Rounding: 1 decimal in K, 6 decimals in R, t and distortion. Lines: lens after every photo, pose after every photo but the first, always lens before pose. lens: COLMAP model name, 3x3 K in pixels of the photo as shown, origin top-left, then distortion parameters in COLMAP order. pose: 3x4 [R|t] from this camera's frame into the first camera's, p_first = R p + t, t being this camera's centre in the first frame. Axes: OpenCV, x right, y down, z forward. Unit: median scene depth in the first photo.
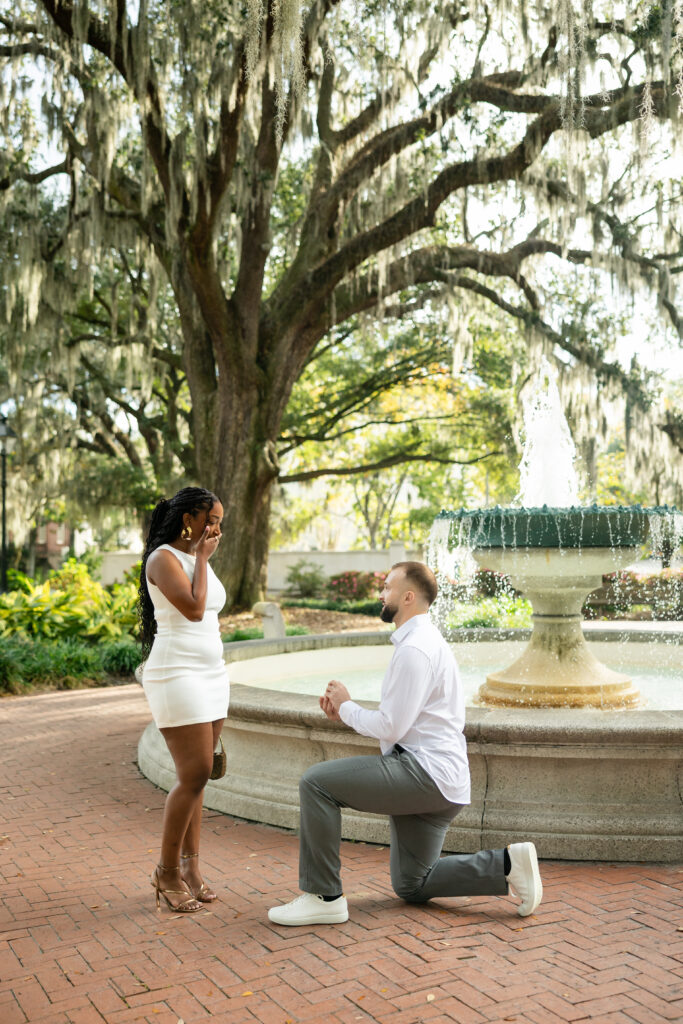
lens RADIAL K [[1242.4, 0, 341.5], [0, 1242.4, 528.1], [0, 0, 1]] dist [0.011159, -0.015696]
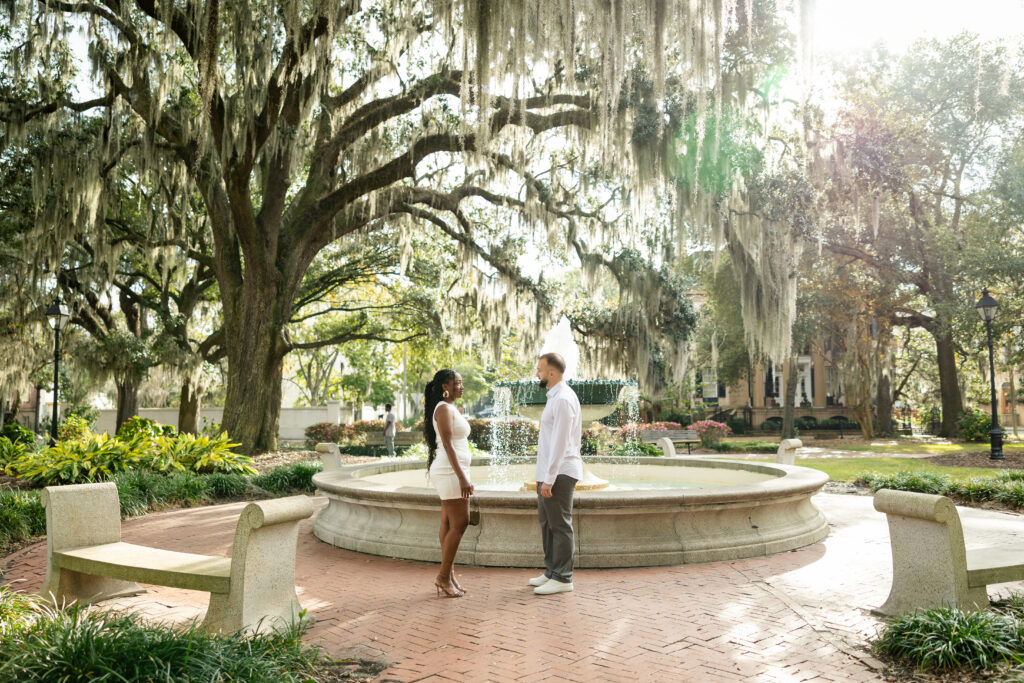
lens RADIAL K [[1242.4, 0, 512.0], [0, 1242.4, 341.5], [0, 0, 1]] dist [0.011159, -0.015696]
pose [[0.935515, 0.020158, 0.352712, -0.290366], [-0.007161, 0.999248, -0.038116, -0.002831], [-0.353215, 0.033132, 0.934955, -0.324252]]
